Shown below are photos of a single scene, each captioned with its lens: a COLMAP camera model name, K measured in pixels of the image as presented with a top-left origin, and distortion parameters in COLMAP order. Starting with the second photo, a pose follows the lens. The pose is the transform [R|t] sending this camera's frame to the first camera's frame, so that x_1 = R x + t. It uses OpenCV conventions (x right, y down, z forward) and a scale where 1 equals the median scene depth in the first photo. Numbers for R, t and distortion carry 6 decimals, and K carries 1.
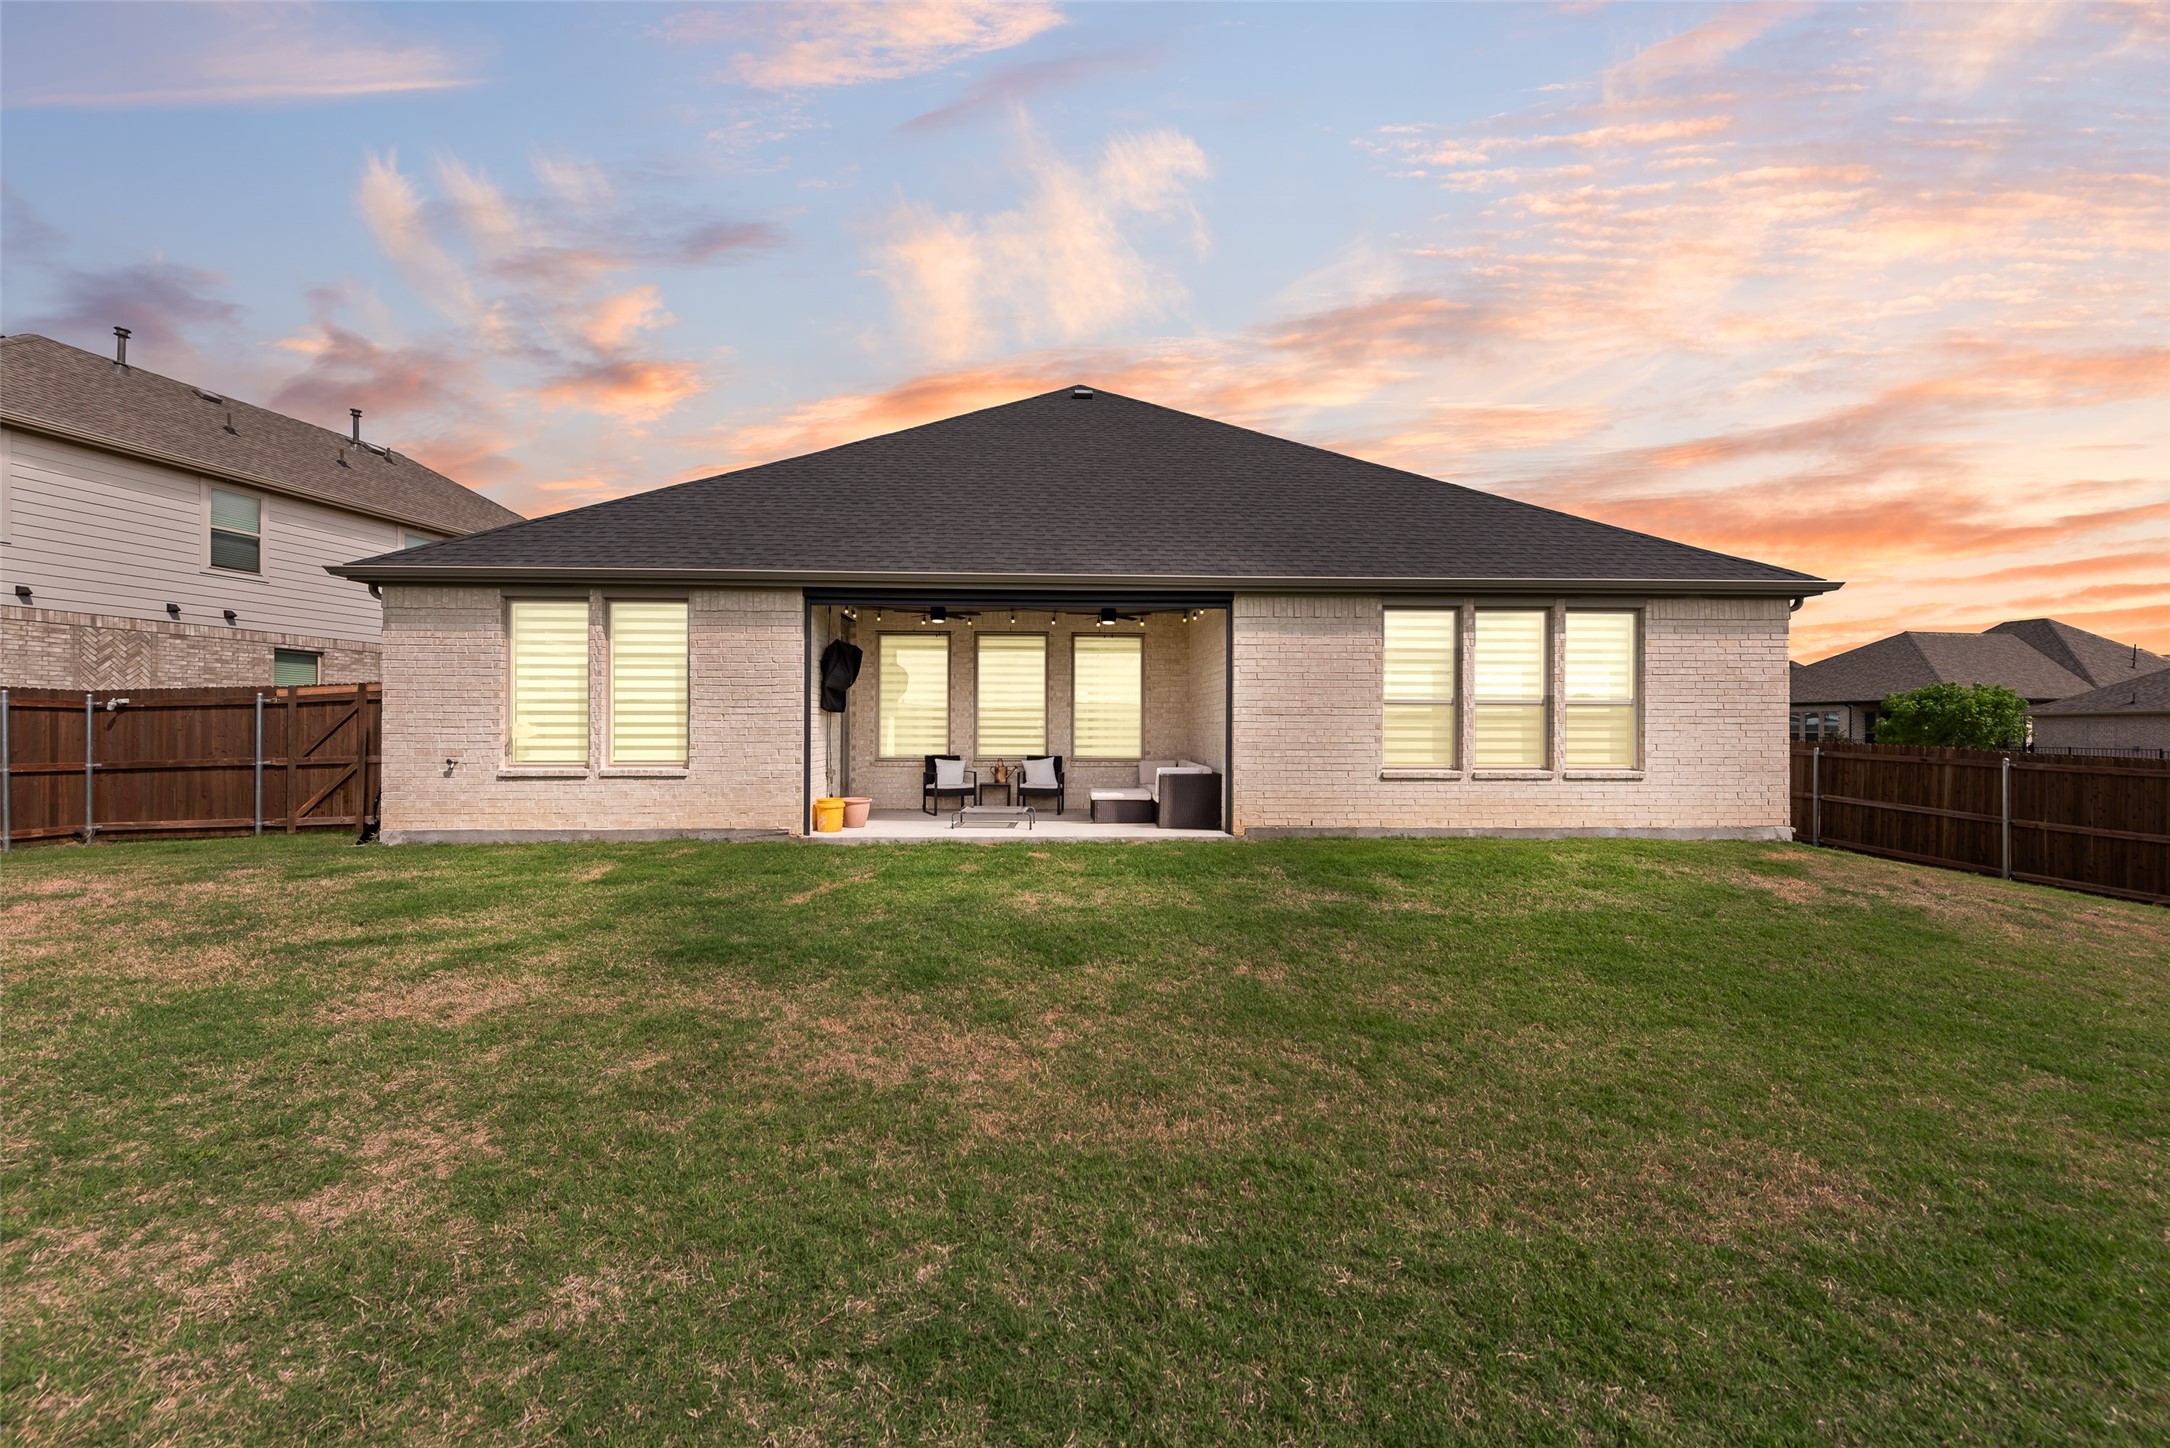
lens RADIAL K [[851.4, 0, 1072.3], [0, 851.4, 726.9], [0, 0, 1]] dist [0.000269, -0.000030]
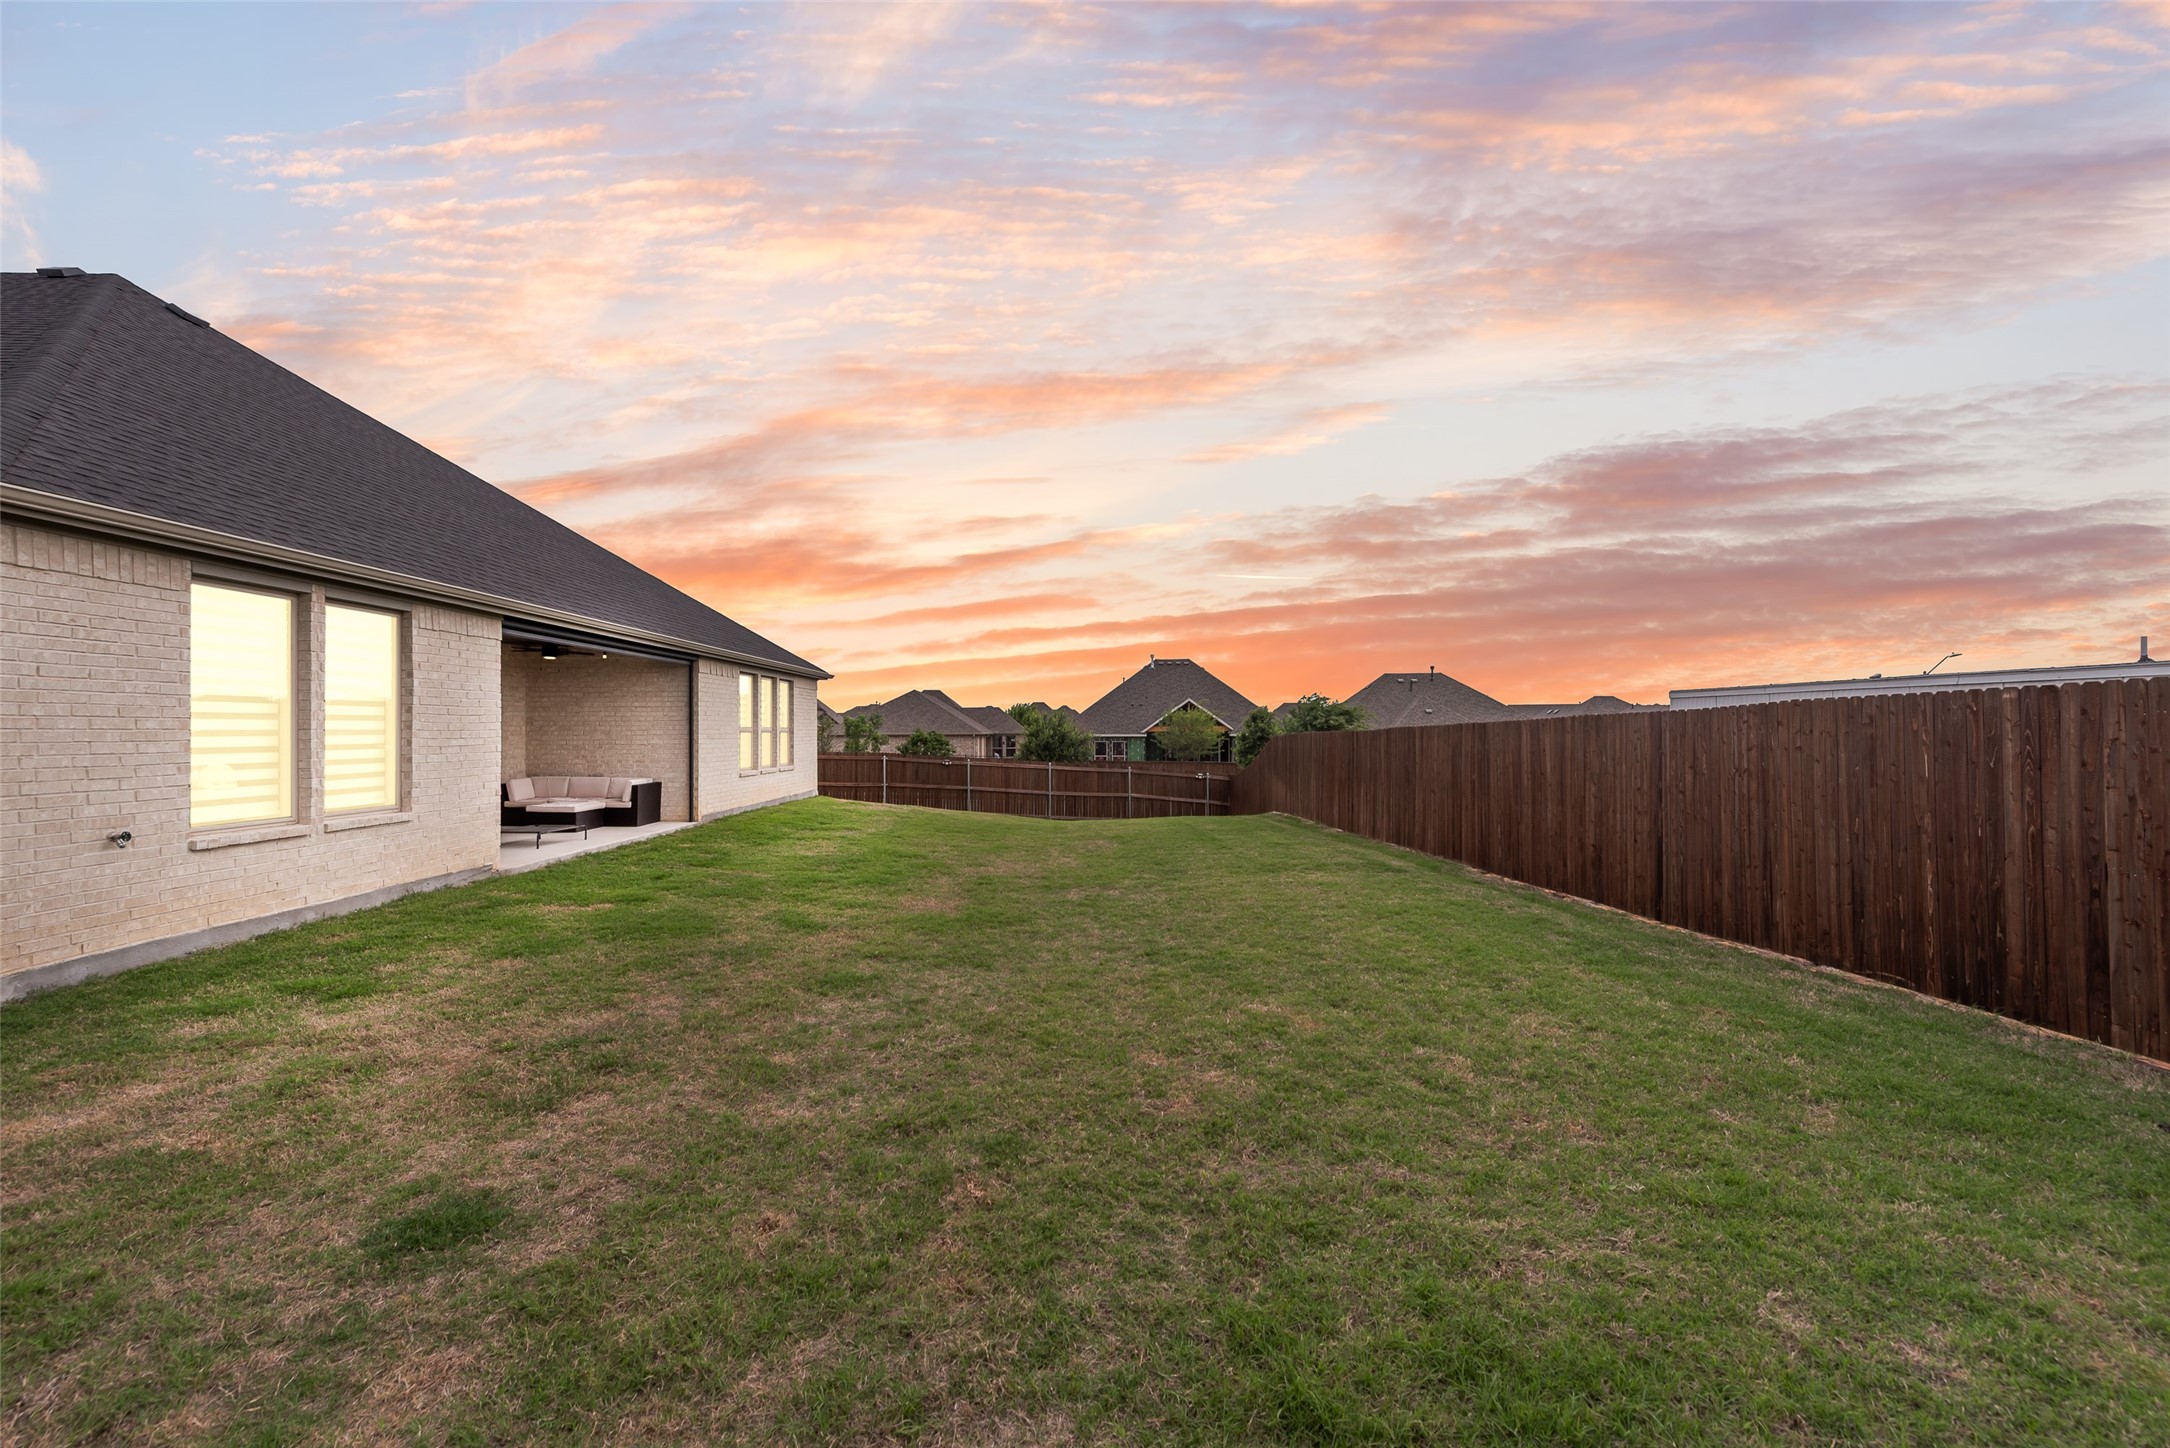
lens RADIAL K [[851.4, 0, 1072.3], [0, 851.4, 726.9], [0, 0, 1]] dist [0.000269, -0.000030]
pose [[1.000000, -0.000022, -0.000446, 1.286007], [0.000022, 1.000000, 0.000000, -0.059586], [0.000446, 0.000000, 1.000000, 0.070135]]
